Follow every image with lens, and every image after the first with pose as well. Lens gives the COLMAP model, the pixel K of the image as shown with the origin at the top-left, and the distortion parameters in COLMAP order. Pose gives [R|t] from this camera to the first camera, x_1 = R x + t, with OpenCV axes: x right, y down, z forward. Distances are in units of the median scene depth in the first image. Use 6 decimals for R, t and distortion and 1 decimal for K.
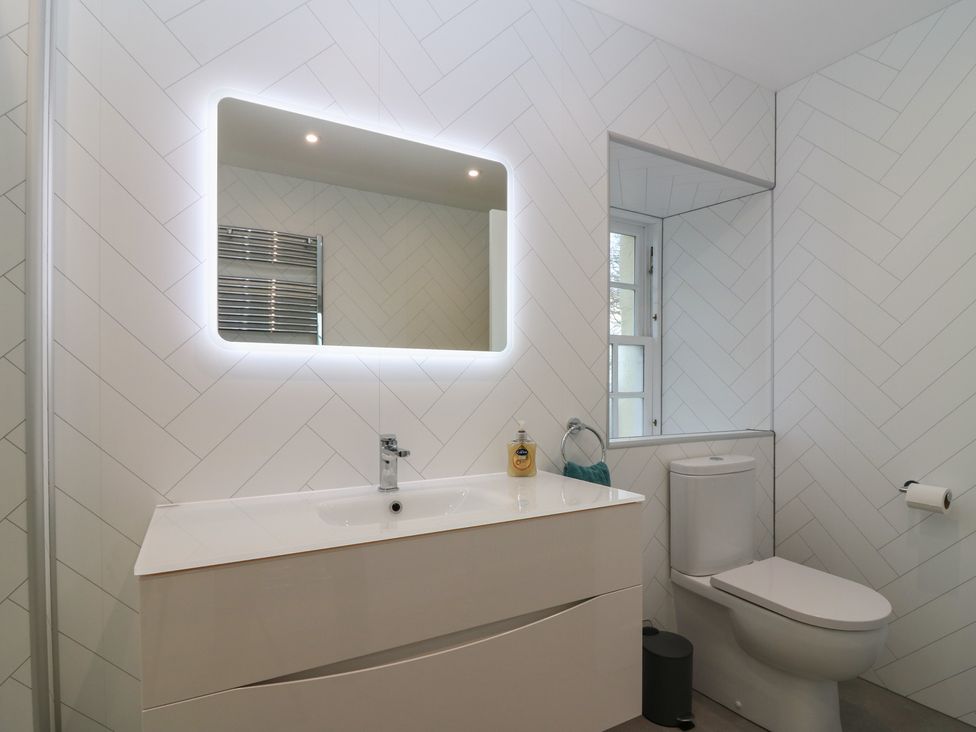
lens RADIAL K [[540.0, 0, 487.9], [0, 540.0, 372.8], [0, 0, 1]] dist [0.004900, -0.000480]
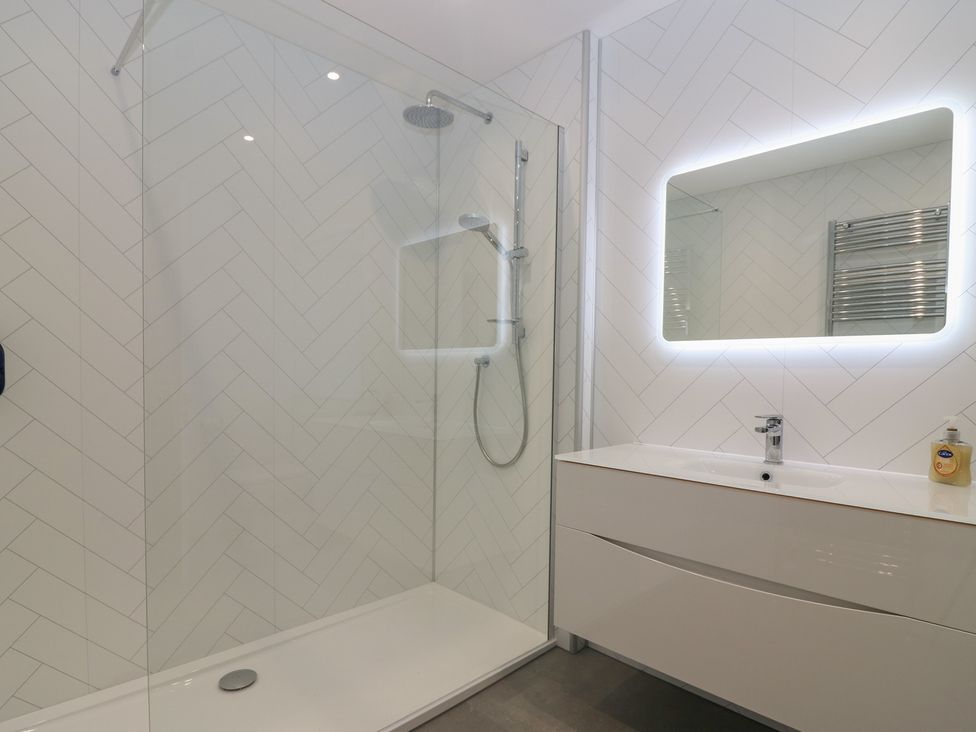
lens RADIAL K [[522.0, 0, 487.0], [0, 522.0, 374.6], [0, 0, 1]] dist [-0.002770, -0.008592]
pose [[0.257030, 0.010957, -0.966341, 0.648328], [0.008903, 0.999866, 0.013705, 0.008243], [0.966362, -0.012126, 0.256898, 0.119925]]
